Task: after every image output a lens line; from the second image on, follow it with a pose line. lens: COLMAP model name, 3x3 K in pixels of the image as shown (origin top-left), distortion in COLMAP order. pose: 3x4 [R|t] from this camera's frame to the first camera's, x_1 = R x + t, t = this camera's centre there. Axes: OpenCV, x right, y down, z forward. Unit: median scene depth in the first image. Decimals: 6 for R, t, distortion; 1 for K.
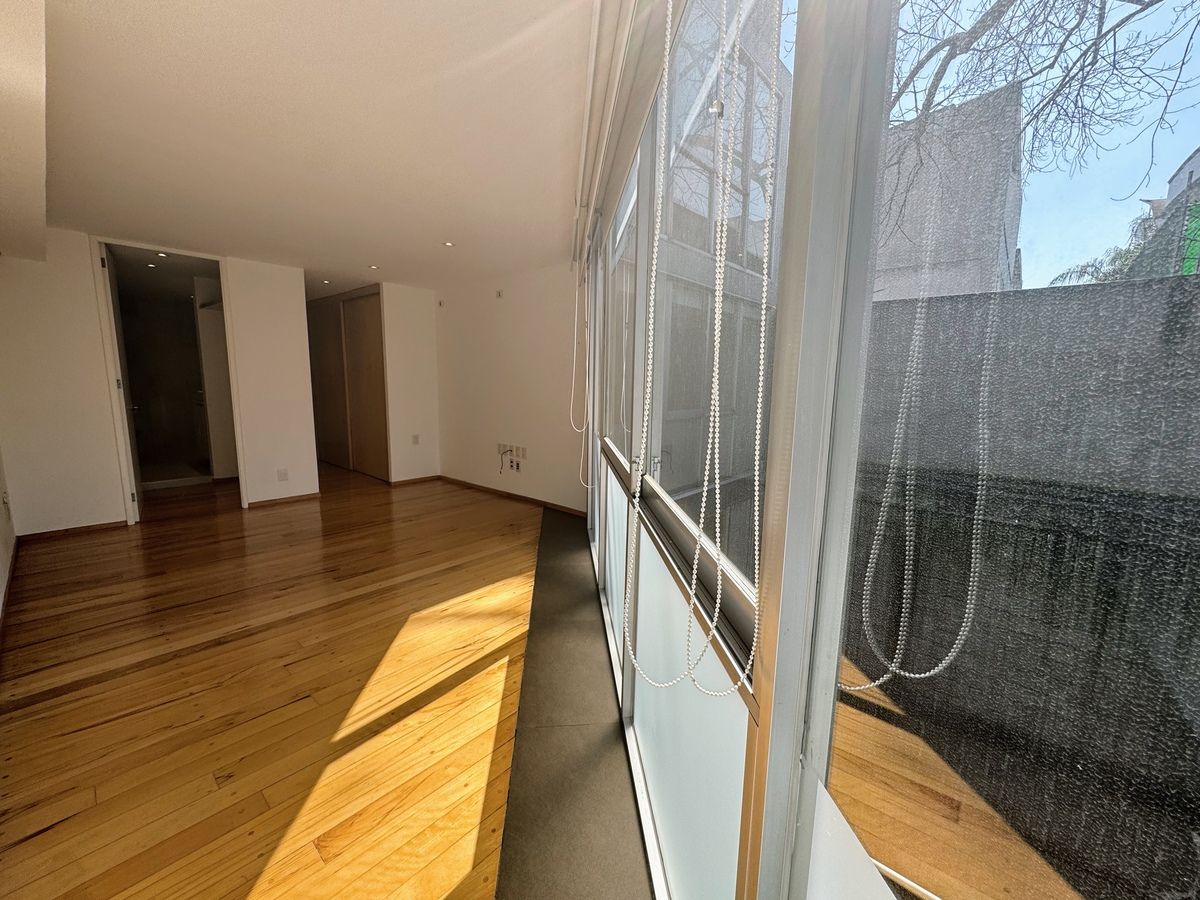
lens RADIAL K [[479.8, 0, 596.5], [0, 479.8, 448.8], [0, 0, 1]] dist [-0.002620, 0.000342]
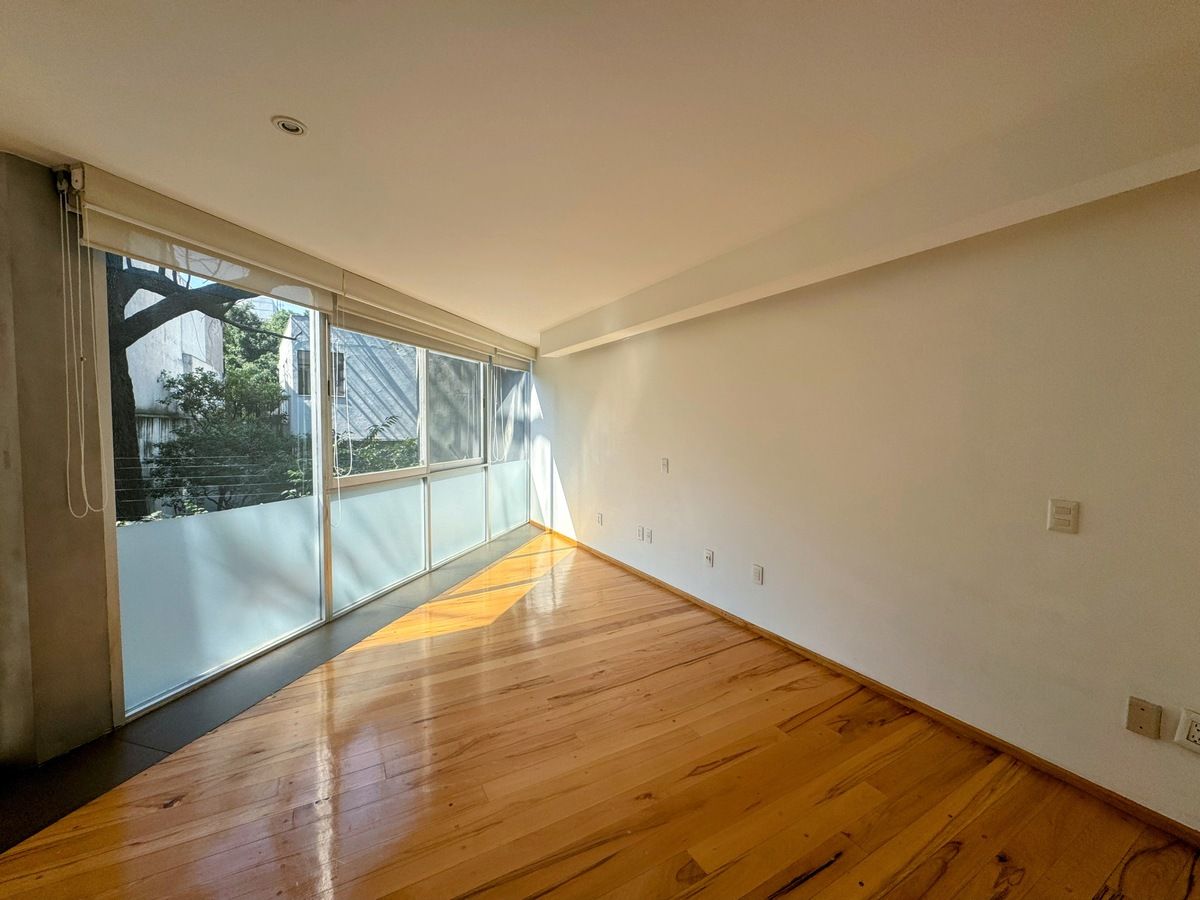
lens RADIAL K [[479.8, 0, 596.5], [0, 479.8, 448.8], [0, 0, 1]] dist [-0.002620, 0.000342]
pose [[-0.942231, -0.040022, 0.332565, -1.135667], [0.025396, 0.981444, 0.190062, -0.347772], [-0.334001, 0.187528, -0.923730, 2.148095]]
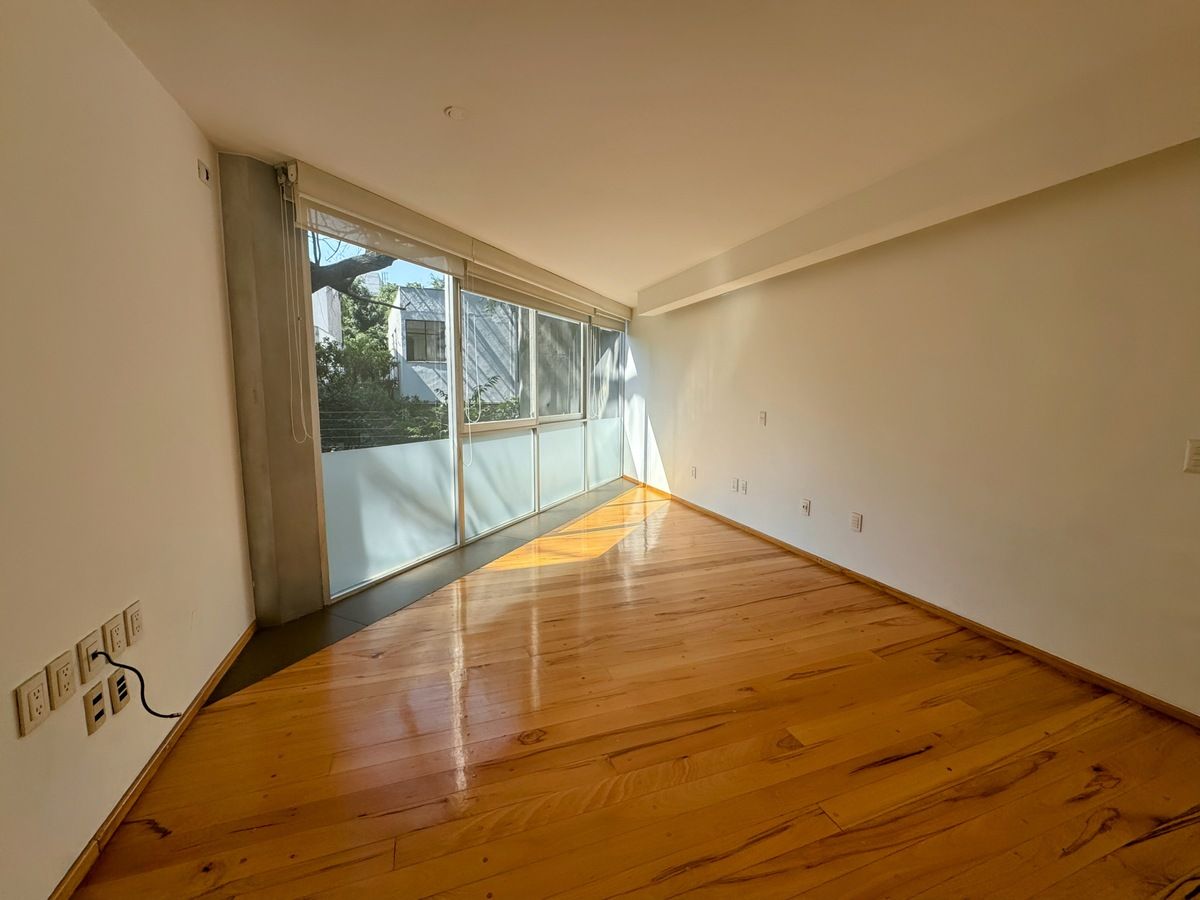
lens RADIAL K [[479.8, 0, 596.5], [0, 479.8, 448.8], [0, 0, 1]] dist [-0.002620, 0.000342]
pose [[-0.871806, -0.081300, 0.483057, -1.126212], [0.049184, 0.966620, 0.251449, -0.322954], [-0.487375, 0.242974, -0.838707, 2.283396]]
